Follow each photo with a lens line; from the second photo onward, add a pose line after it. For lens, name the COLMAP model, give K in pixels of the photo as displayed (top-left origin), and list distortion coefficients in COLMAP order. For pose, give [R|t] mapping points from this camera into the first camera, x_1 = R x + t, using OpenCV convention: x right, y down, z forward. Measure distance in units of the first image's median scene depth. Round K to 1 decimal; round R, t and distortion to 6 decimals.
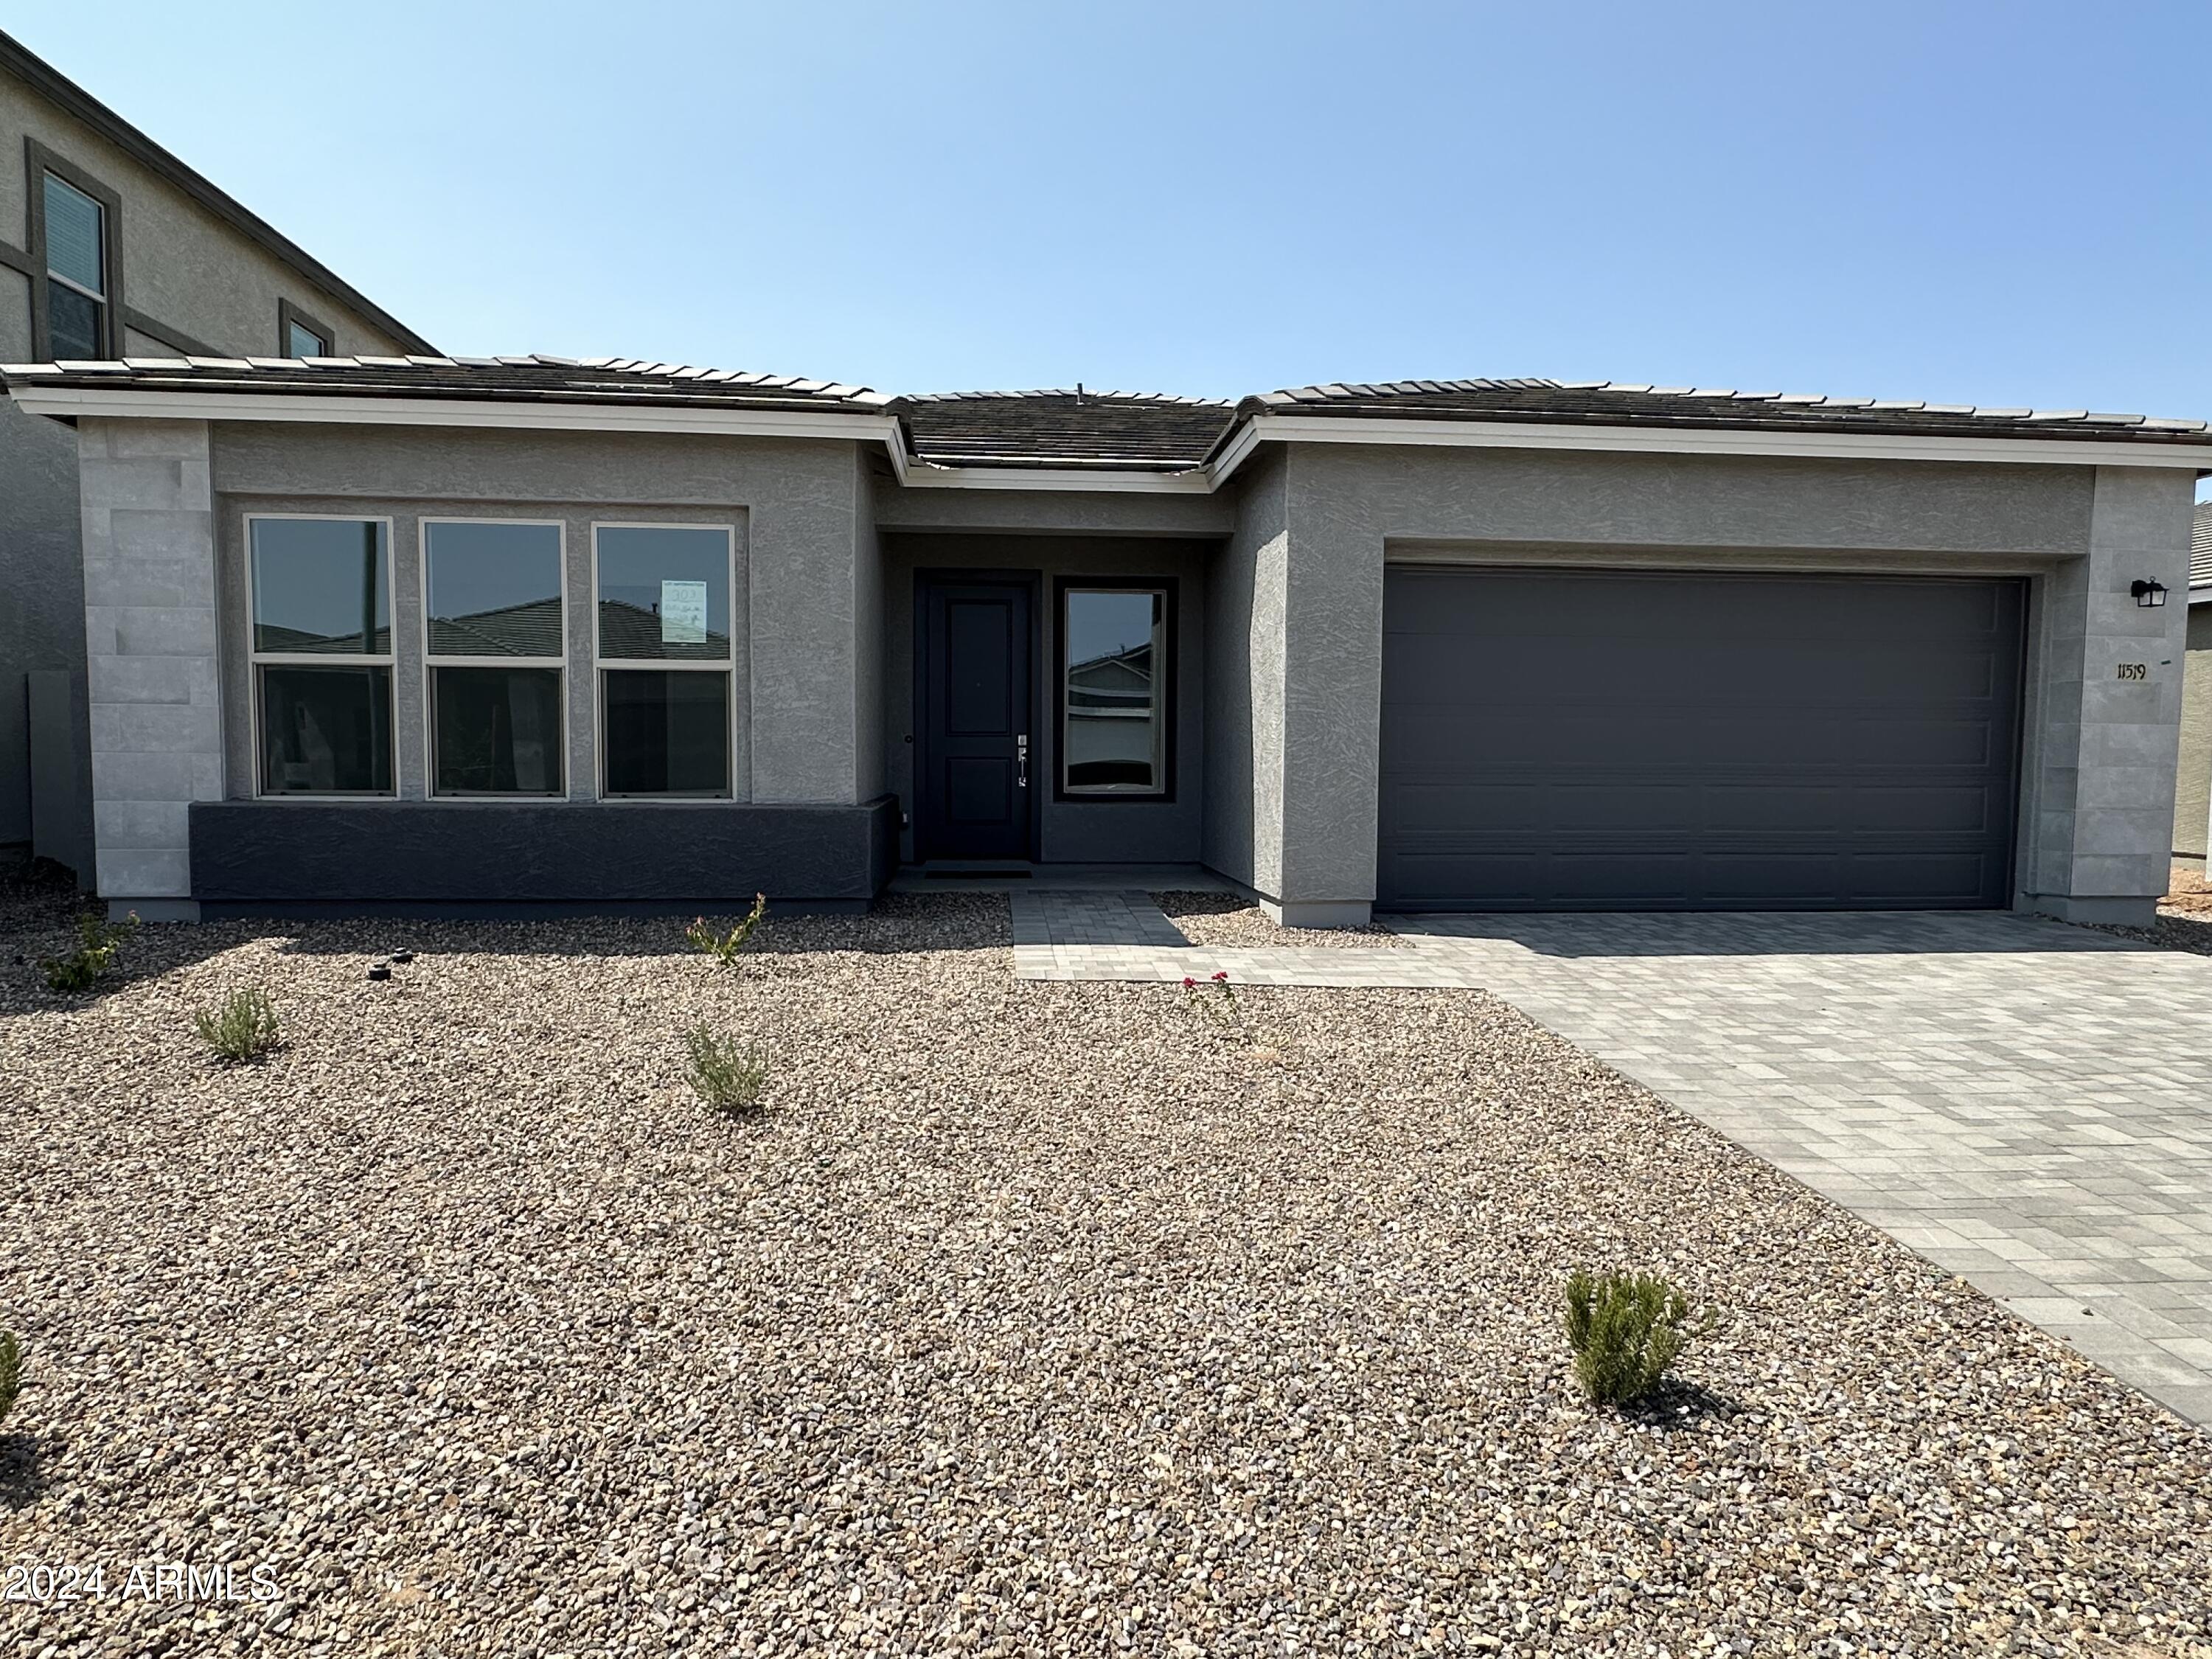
lens RADIAL K [[1287.7, 0, 1098.7], [0, 1287.7, 826.9], [0, 0, 1]] dist [-0.006404, 0.006257]
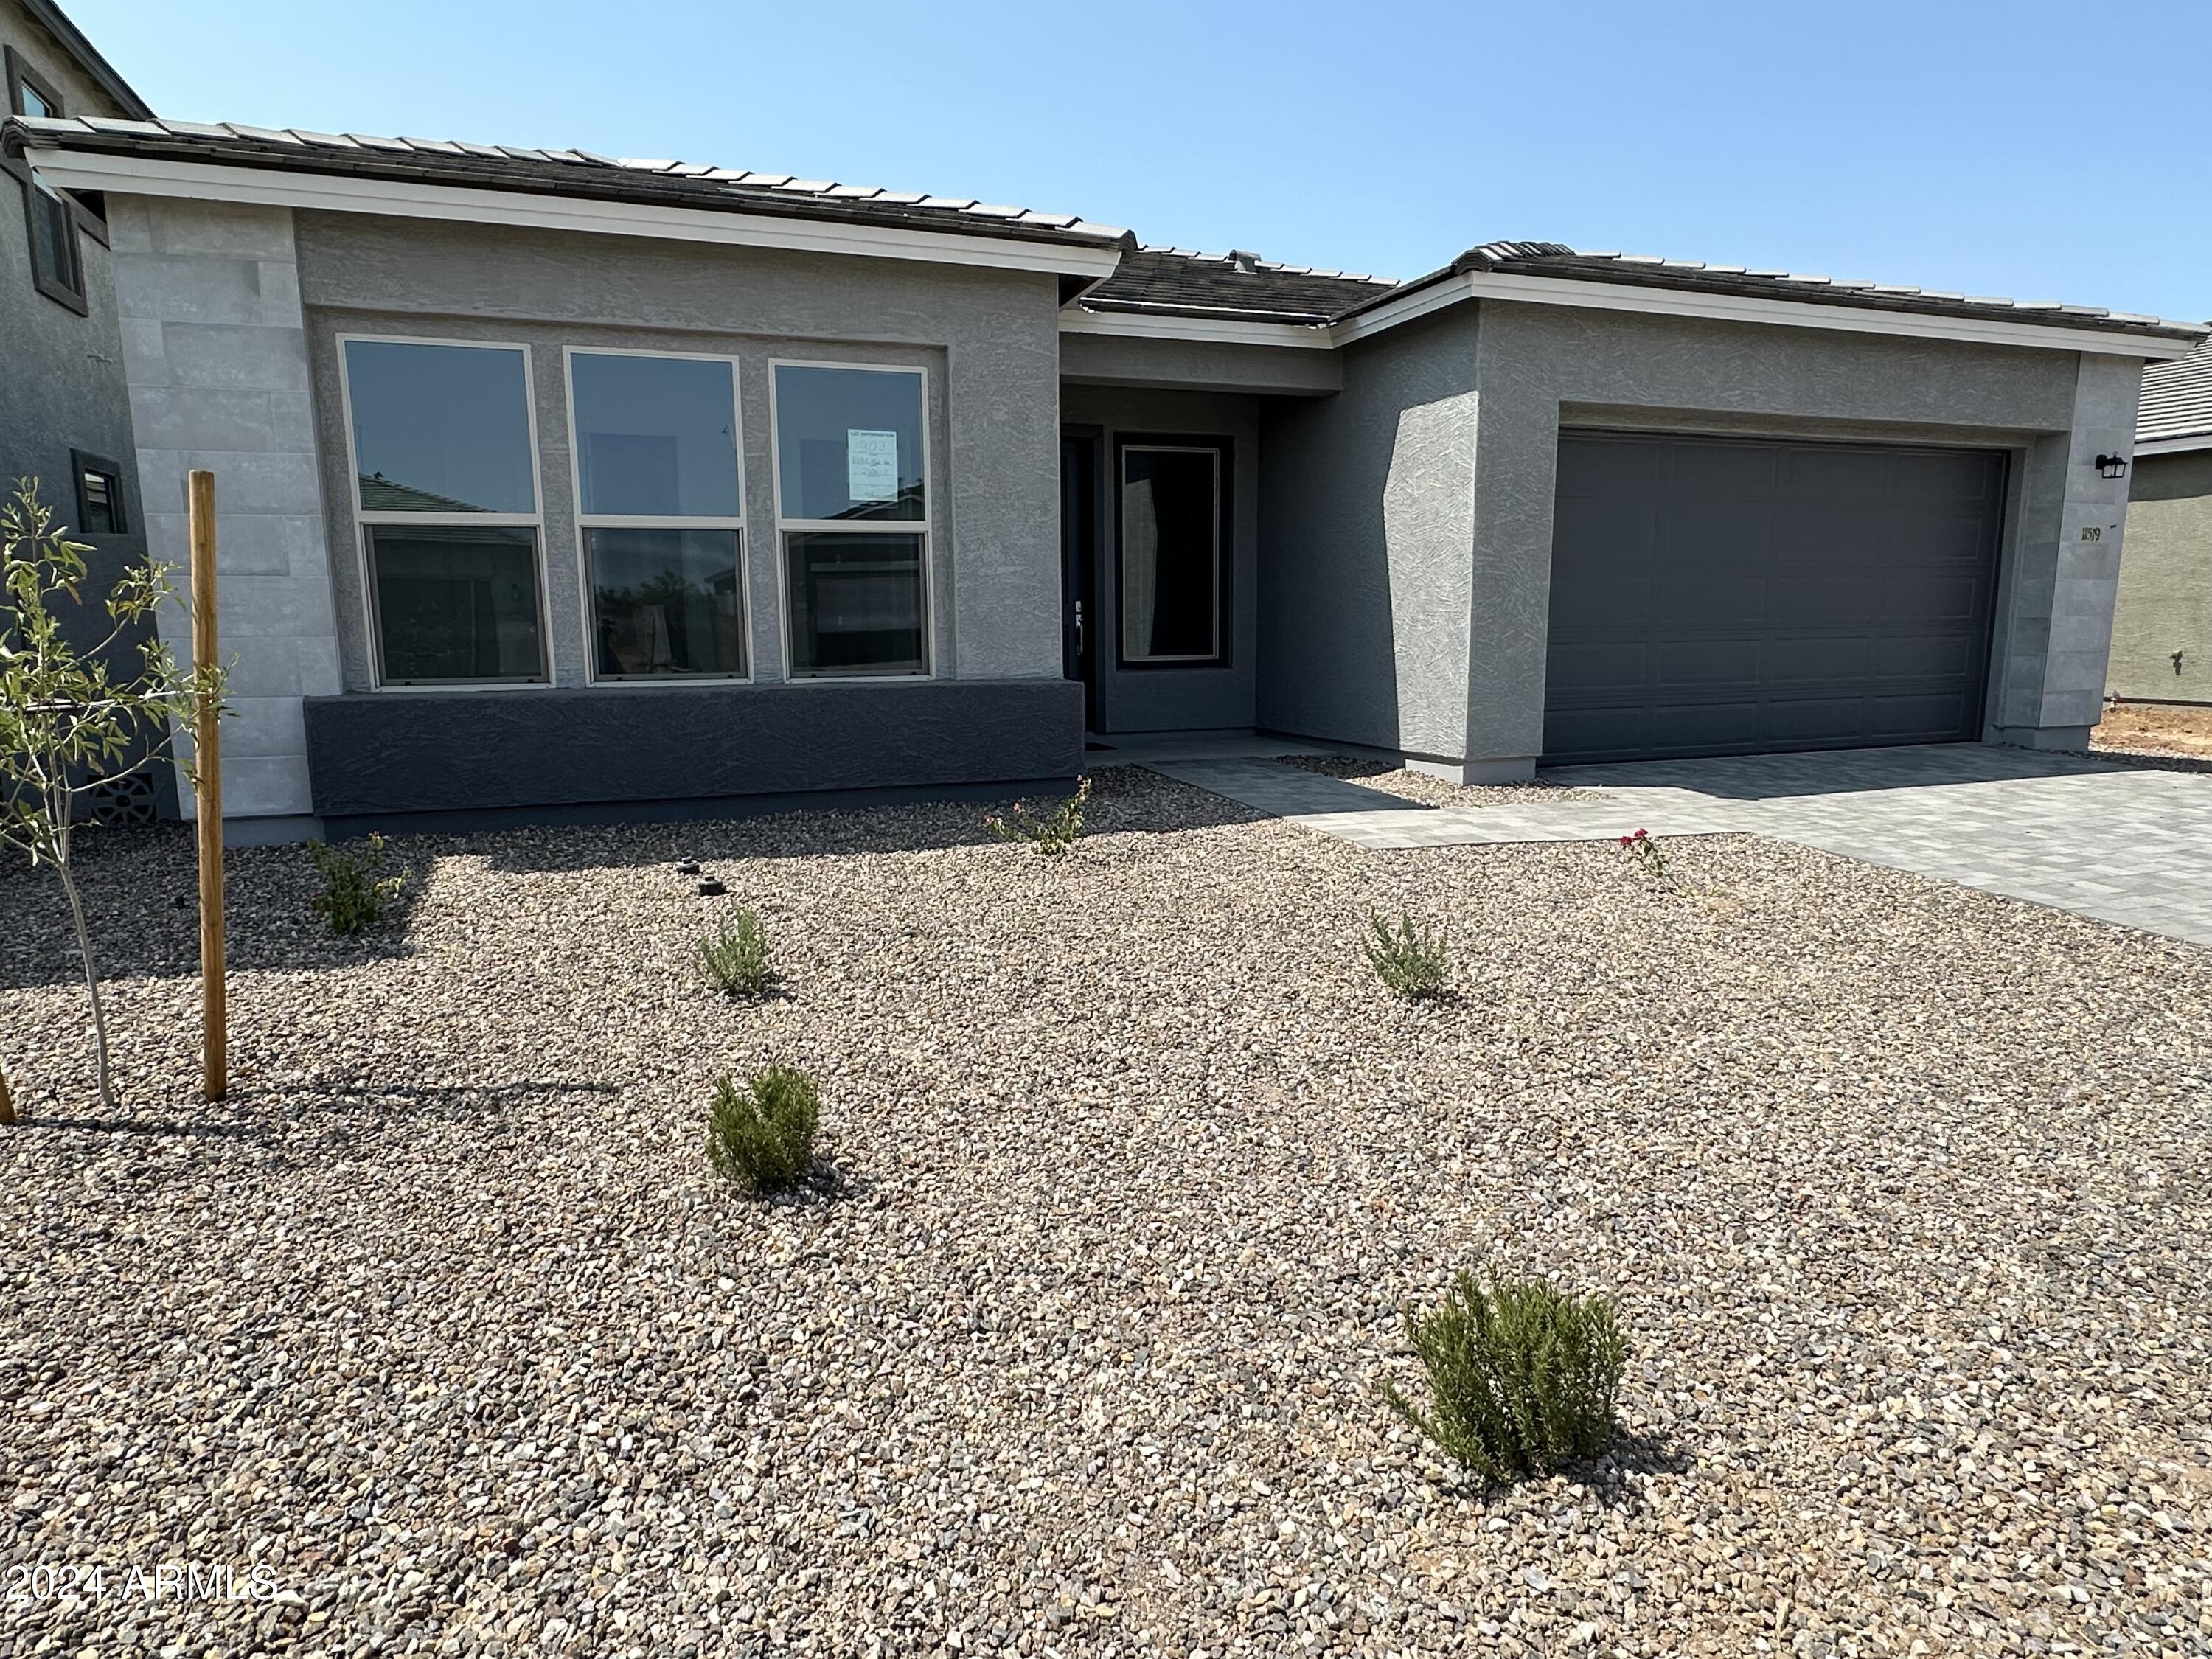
lens RADIAL K [[1287.7, 0, 1082.5], [0, 1287.7, 819.9], [0, 0, 1]] dist [-0.006404, 0.006257]
pose [[0.967261, -0.055360, 0.247671, -0.416360], [0.032375, 0.994861, 0.095936, -0.003766], [-0.251710, -0.084777, 0.964083, 0.081933]]
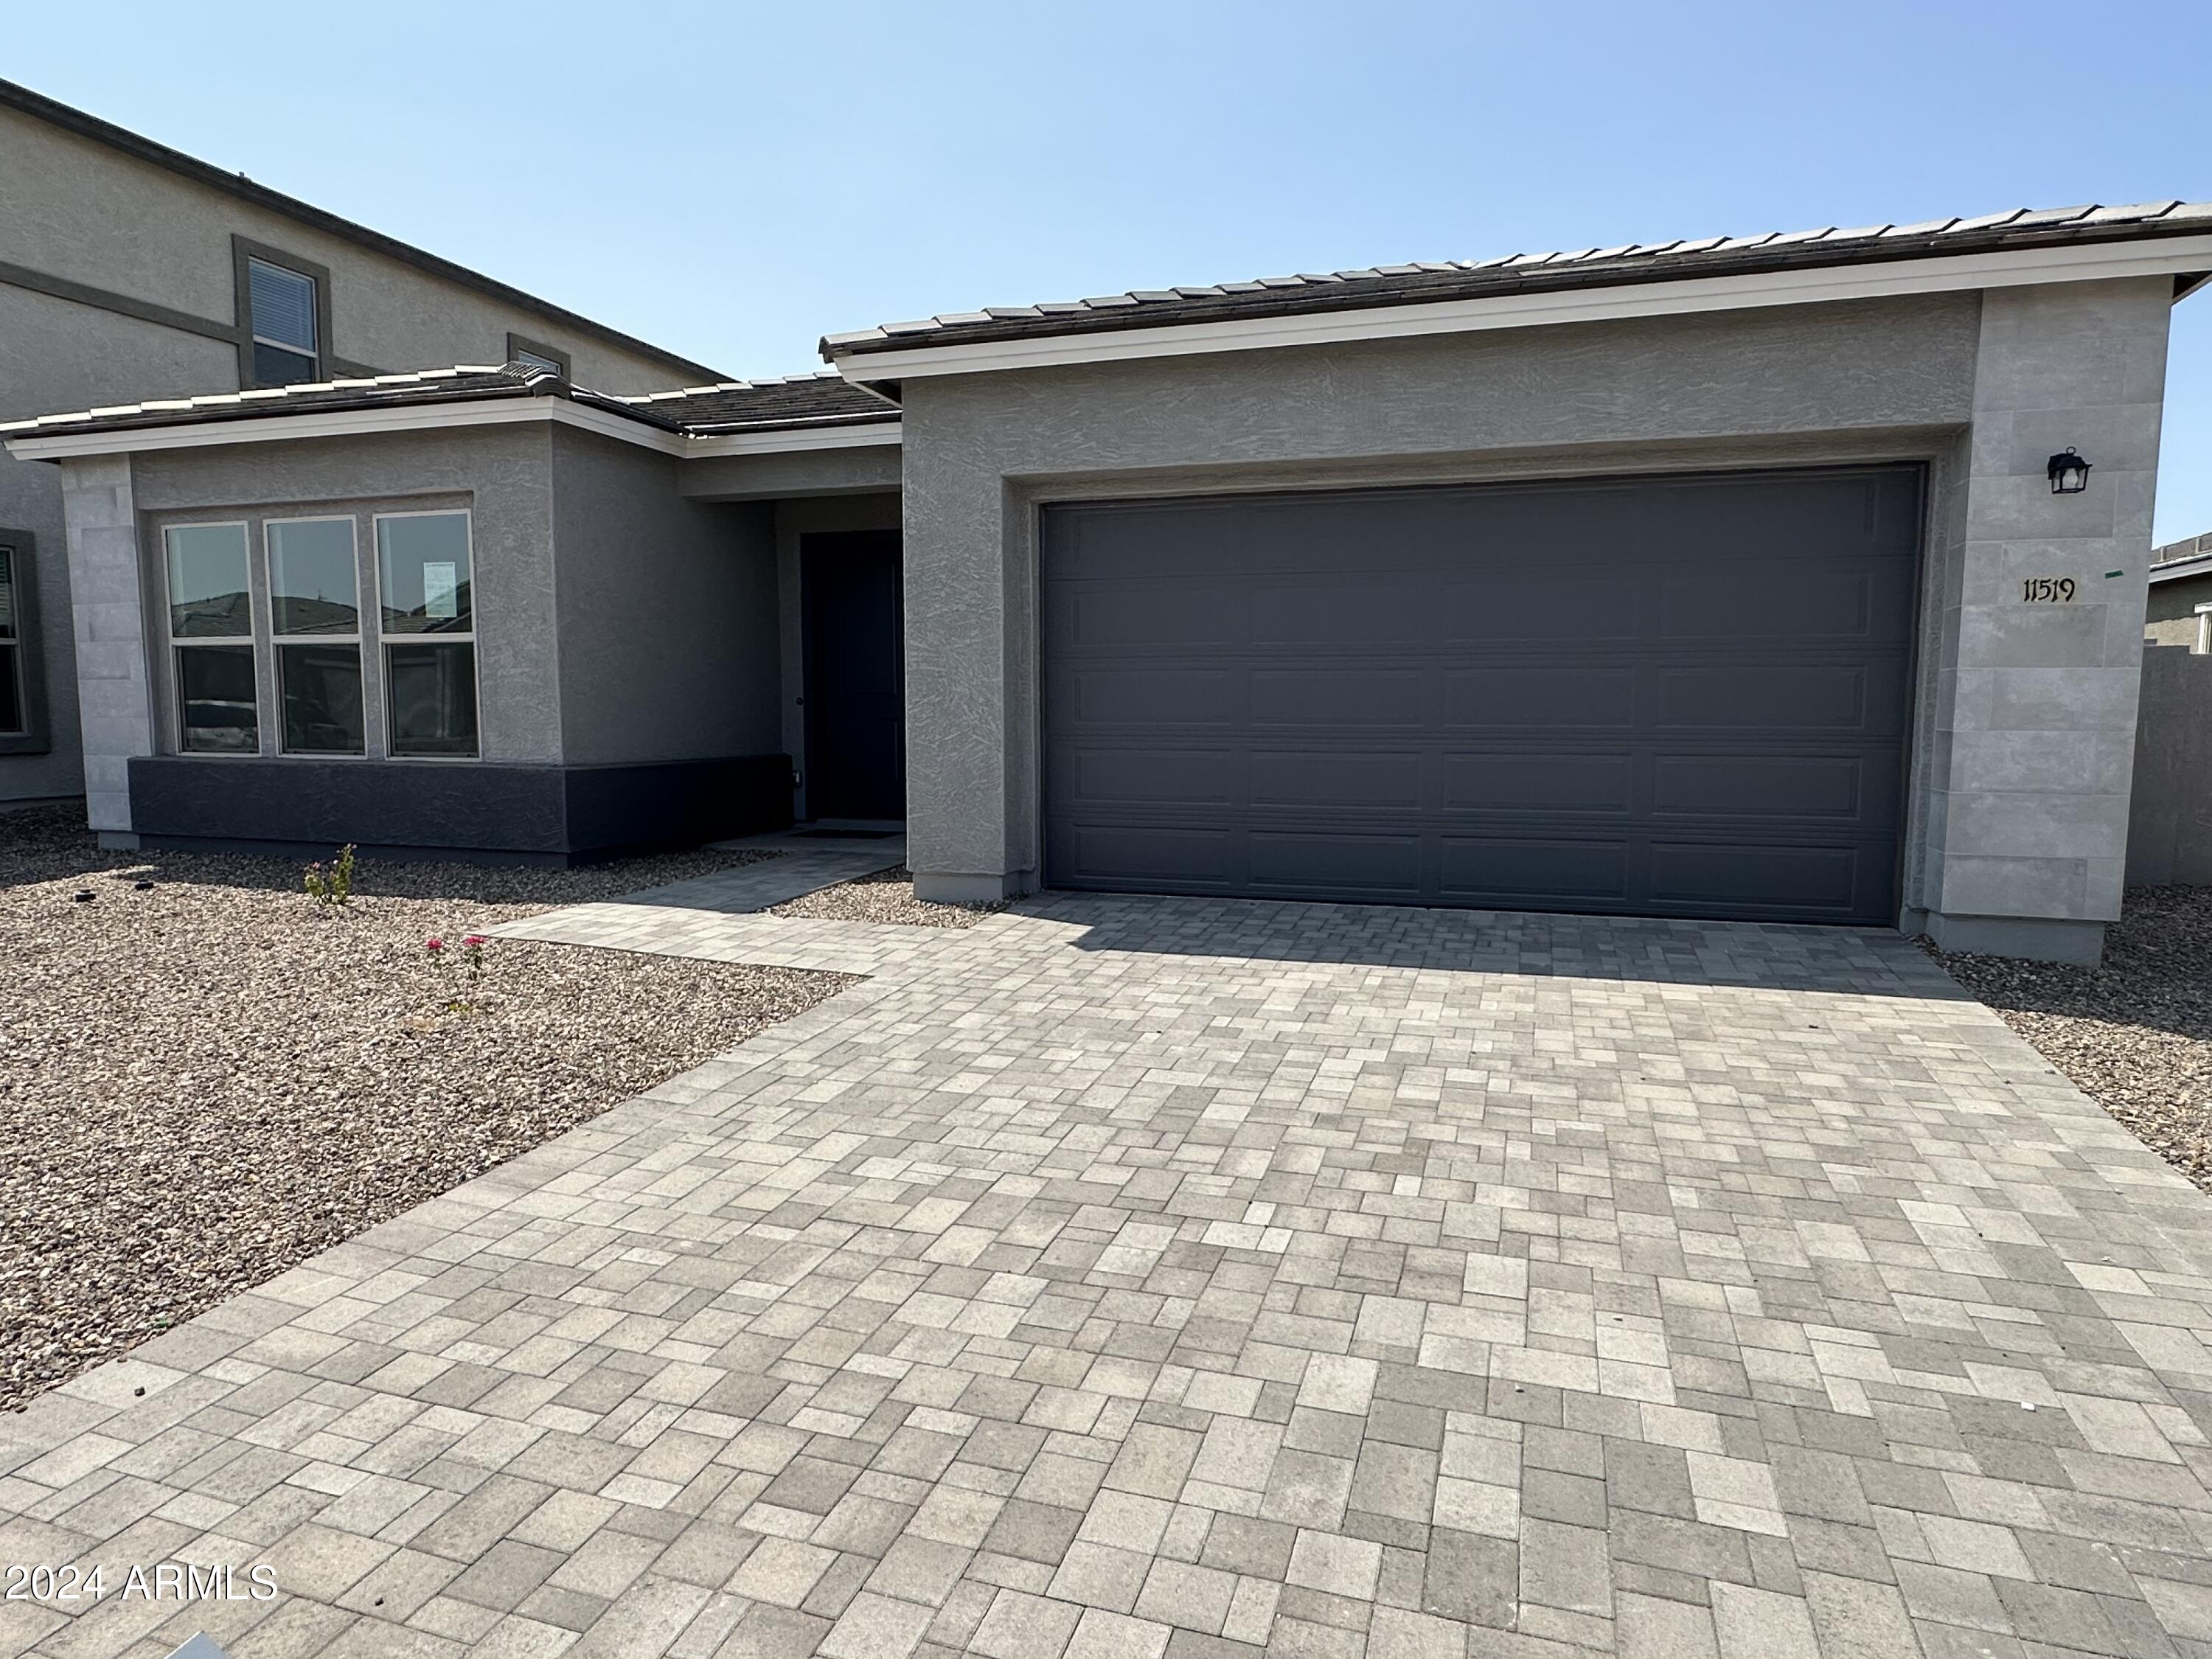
lens RADIAL K [[1287.7, 0, 1094.8], [0, 1287.7, 826.5], [0, 0, 1]] dist [-0.006404, 0.006257]
pose [[0.922625, 0.029847, -0.384543, 0.637717], [-0.017112, 0.999187, 0.036497, -0.012475], [0.385319, -0.027093, 0.922385, 0.183522]]
